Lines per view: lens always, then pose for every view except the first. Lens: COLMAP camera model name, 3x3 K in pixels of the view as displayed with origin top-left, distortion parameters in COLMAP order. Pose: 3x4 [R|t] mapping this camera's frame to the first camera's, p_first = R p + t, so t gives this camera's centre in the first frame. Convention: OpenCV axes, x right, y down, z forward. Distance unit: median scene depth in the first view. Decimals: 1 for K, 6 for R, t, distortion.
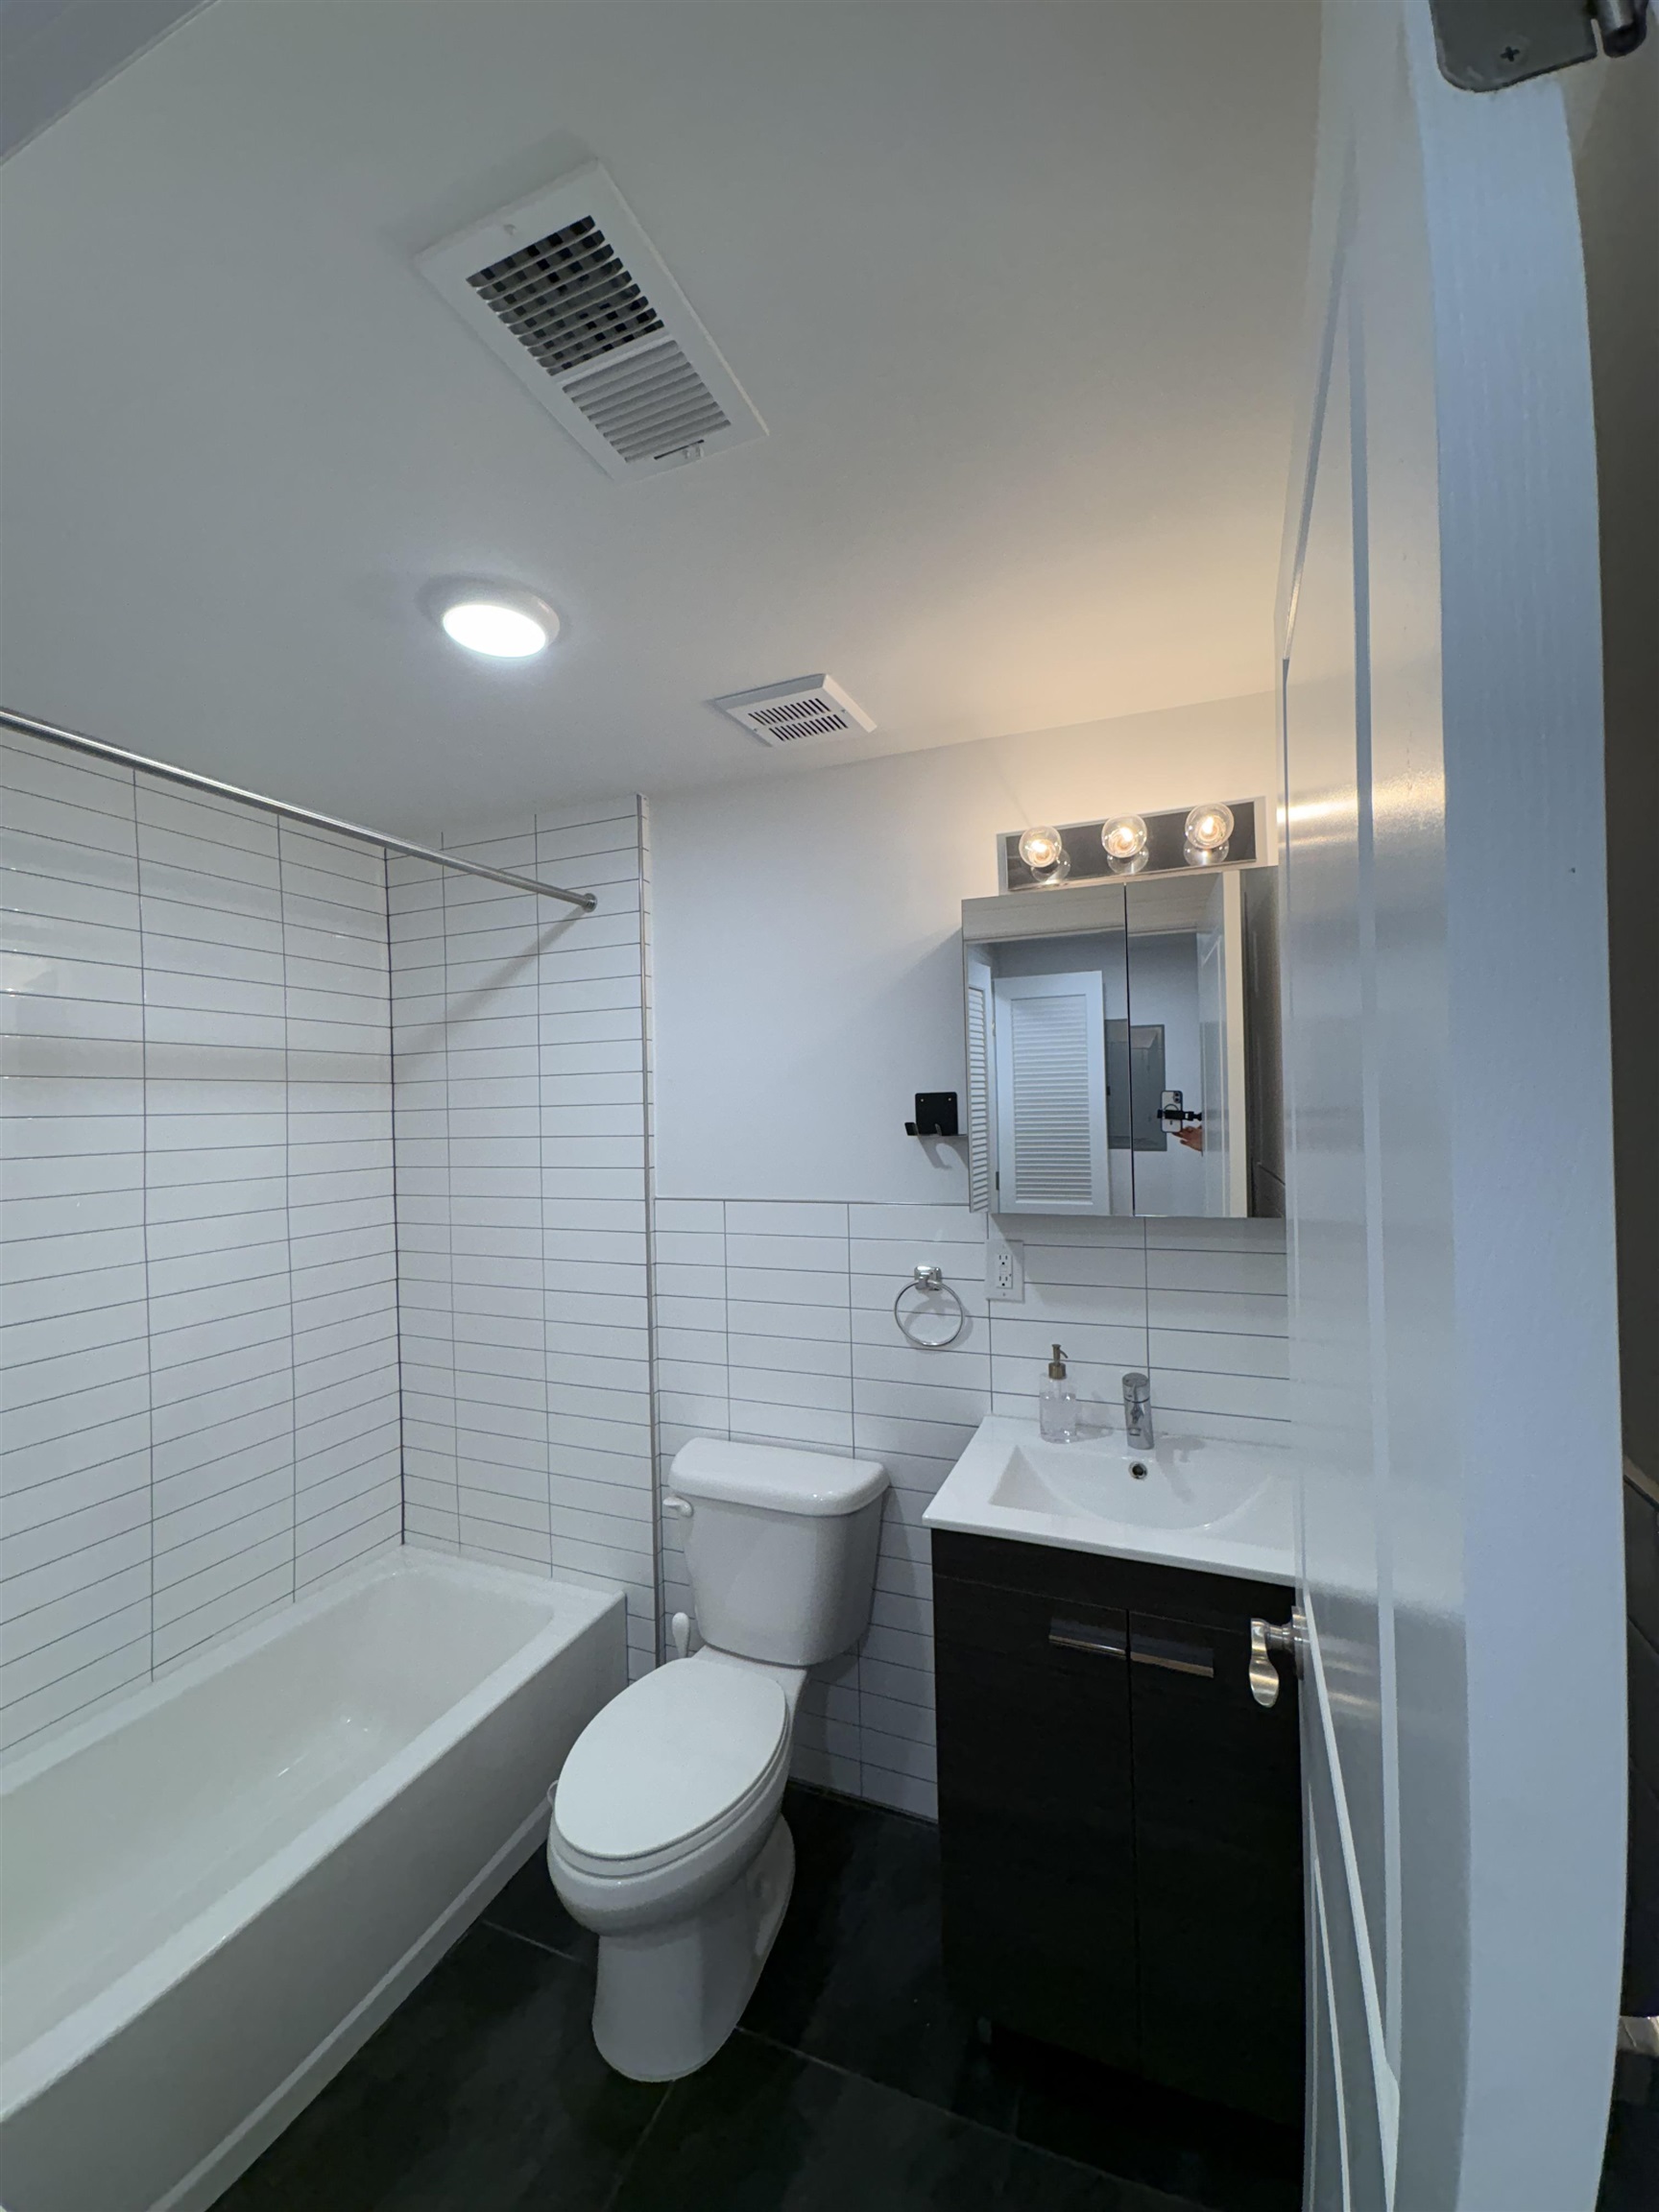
lens RADIAL K [[871.8, 0, 829.5], [0, 871.8, 1106.0], [0, 0, 1]] dist [-0.009035, 0.005453]
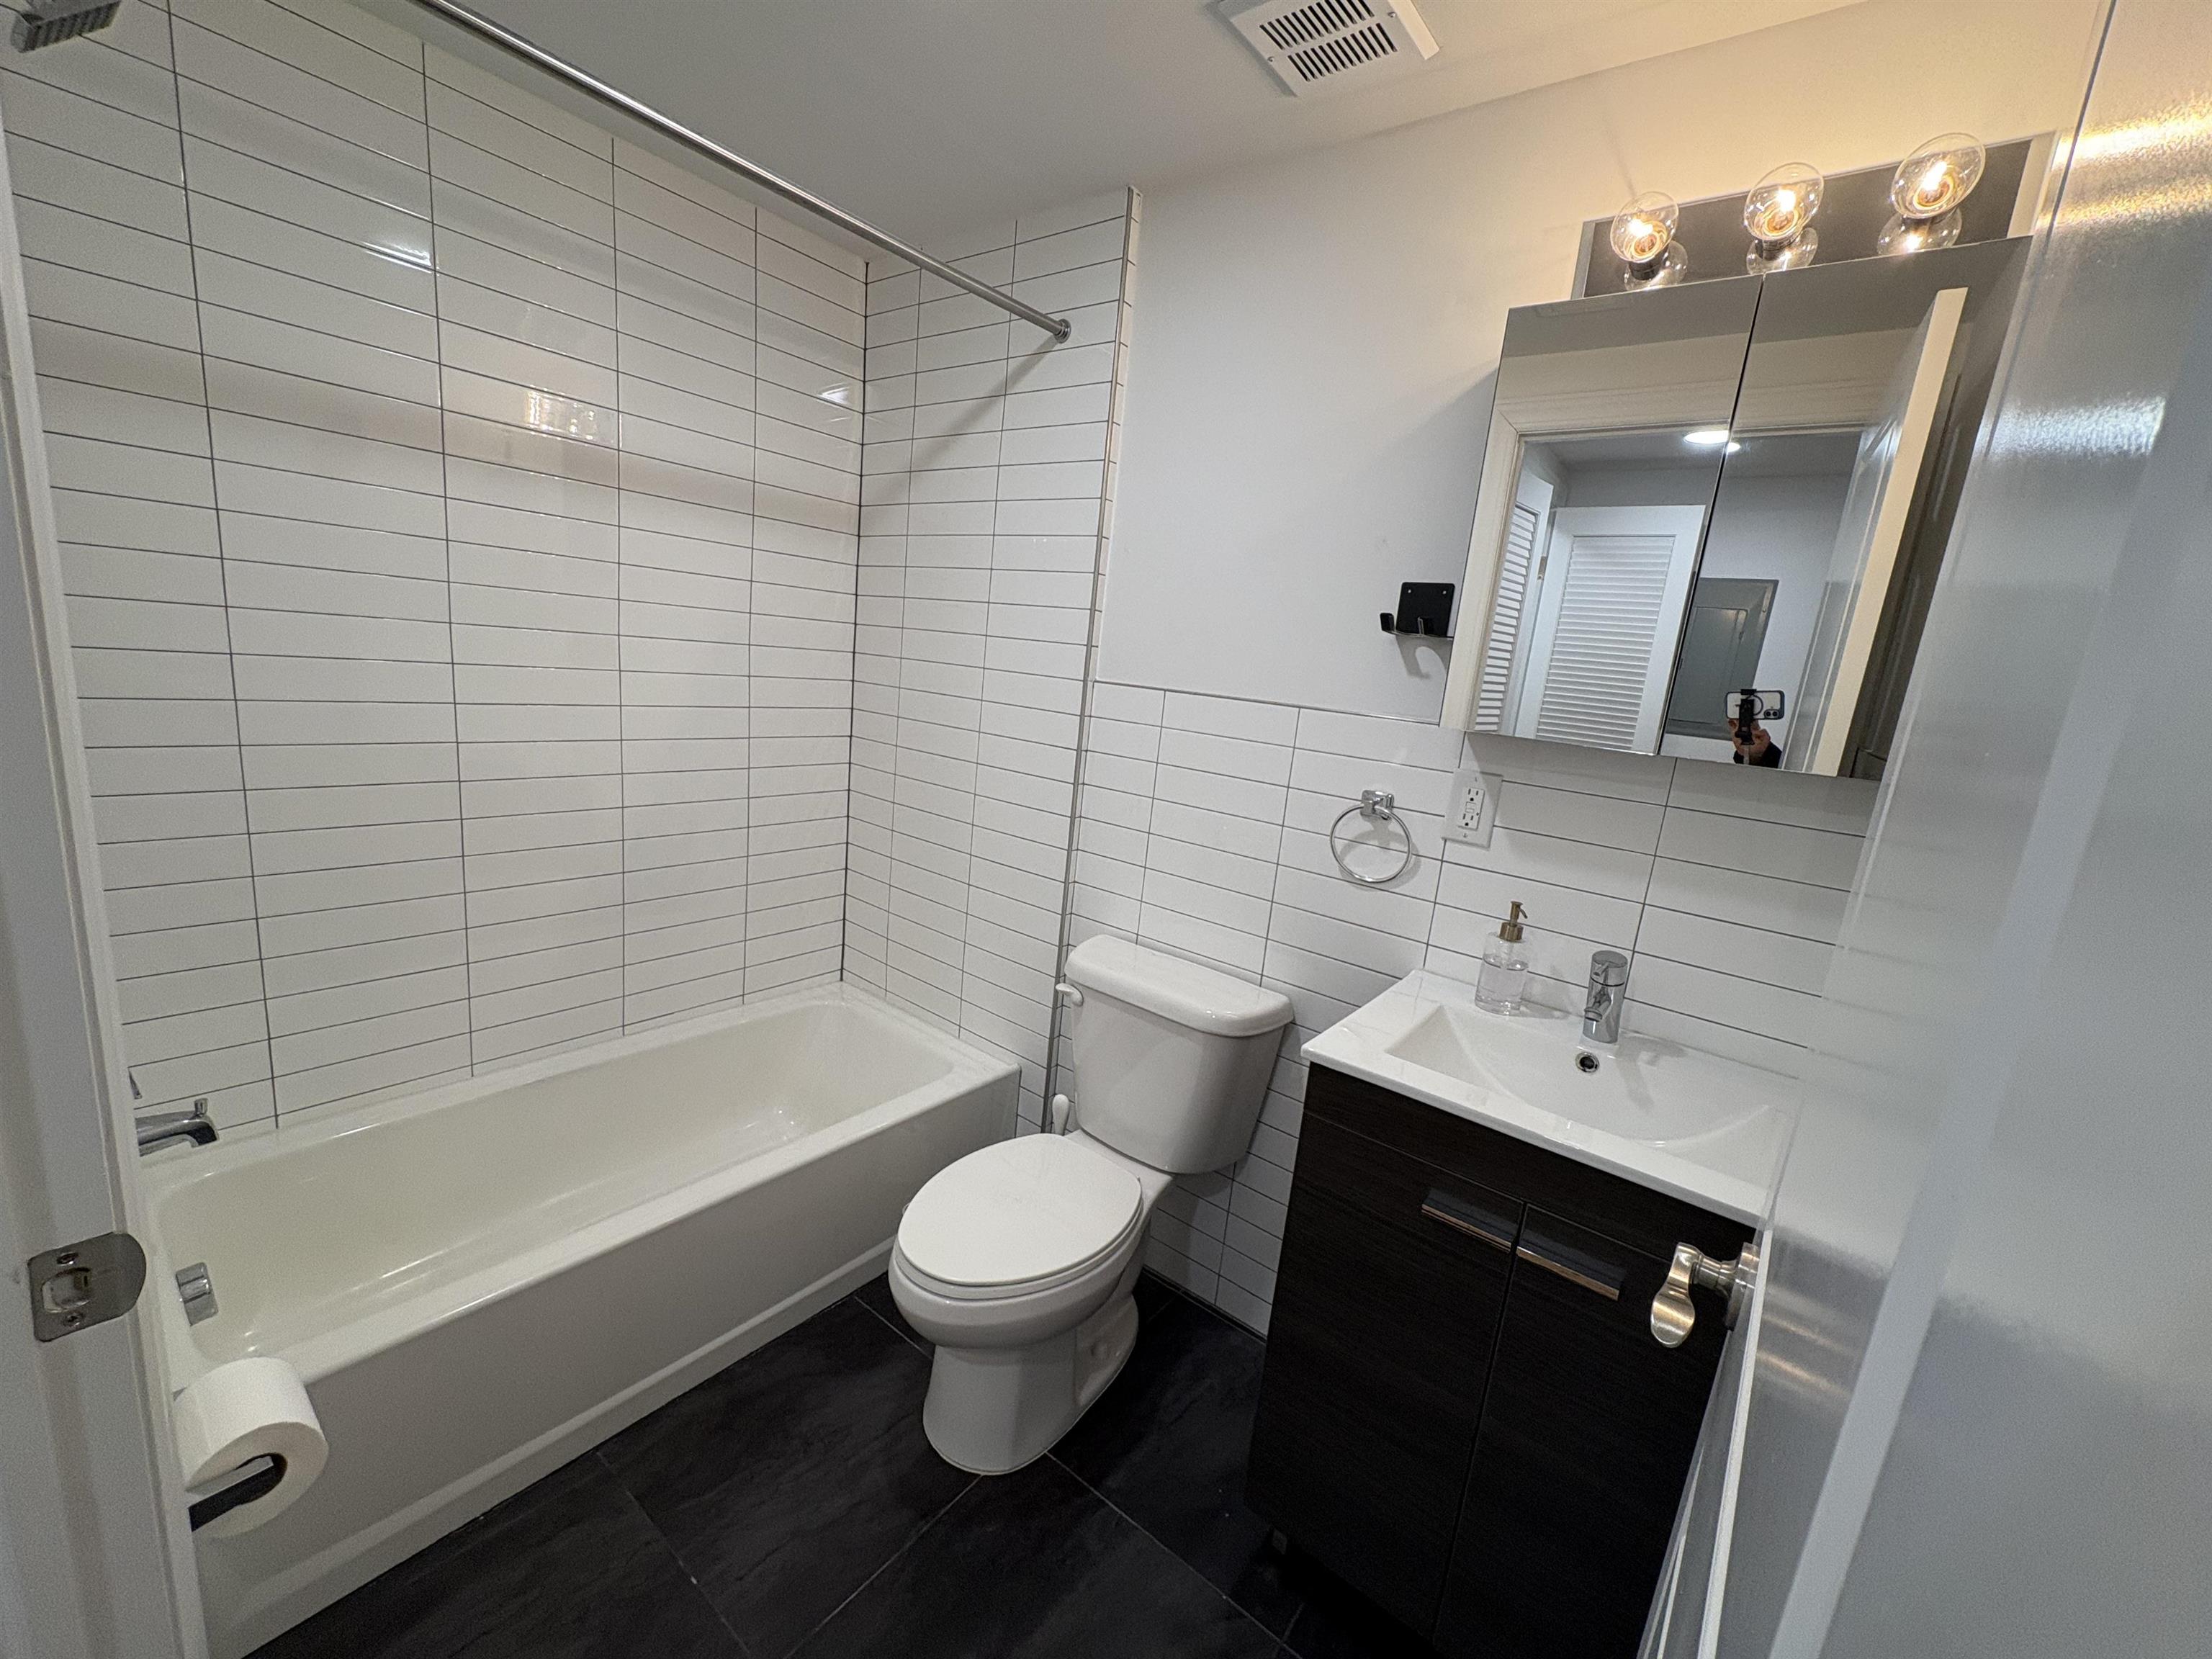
lens RADIAL K [[871.8, 0, 1113.4], [0, 871.8, 836.0], [0, 0, 1]] dist [-0.009035, 0.005453]
pose [[0.957253, 0.168218, -0.235306, 0.073416], [-0.119553, 0.970859, 0.207702, 0.082556], [0.263388, -0.170692, 0.949469, 0.118982]]
